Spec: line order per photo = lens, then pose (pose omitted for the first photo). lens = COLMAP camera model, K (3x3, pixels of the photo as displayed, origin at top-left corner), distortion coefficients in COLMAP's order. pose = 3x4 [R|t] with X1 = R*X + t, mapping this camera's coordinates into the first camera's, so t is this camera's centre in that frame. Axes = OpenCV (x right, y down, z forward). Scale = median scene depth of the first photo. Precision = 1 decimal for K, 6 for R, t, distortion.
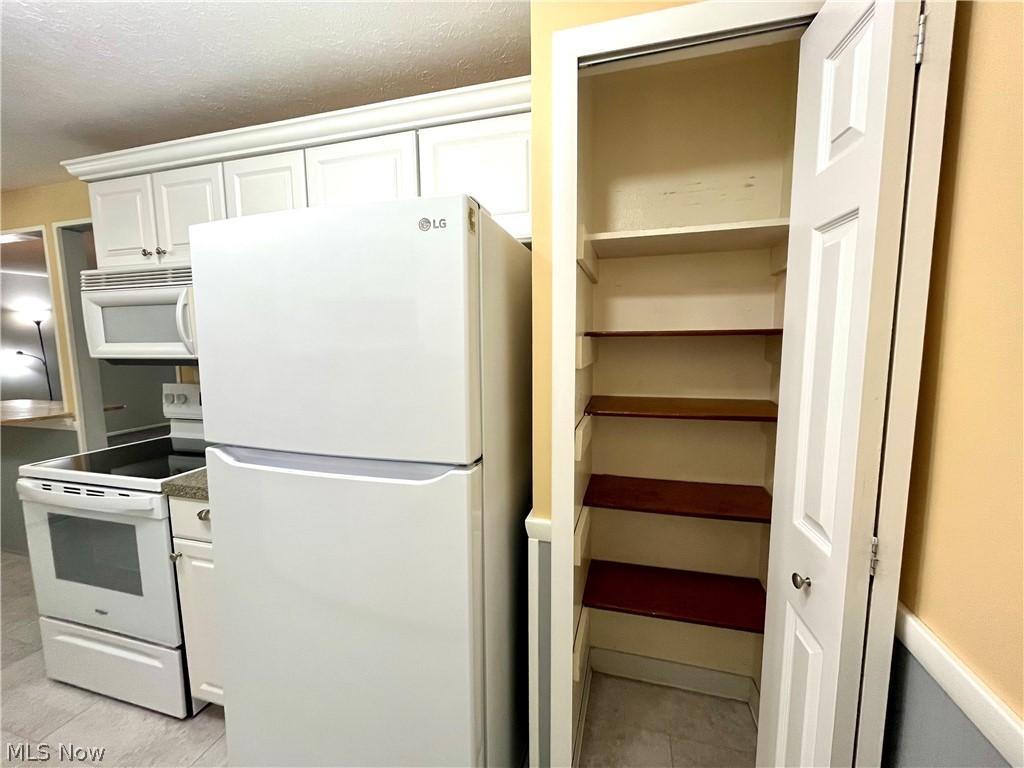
lens RADIAL K [[450.3, 0, 512.0], [0, 450.3, 384.0], [0, 0, 1]] dist [-0.000006, 0.000032]
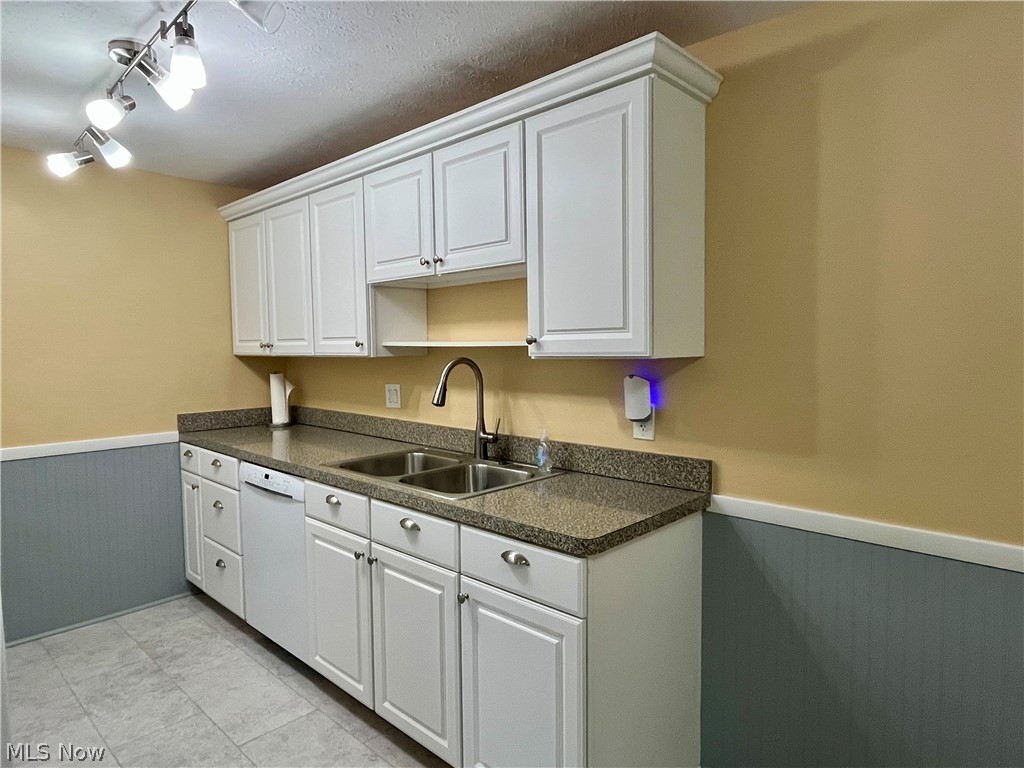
lens RADIAL K [[617.8, 0, 513.0], [0, 617.8, 379.6], [0, 0, 1]] dist [-0.000566, -0.001105]
pose [[0.875387, 0.047323, -0.481101, 0.441023], [-0.063486, 0.997832, -0.017364, -0.001097], [0.479236, 0.045743, 0.876493, -0.116510]]
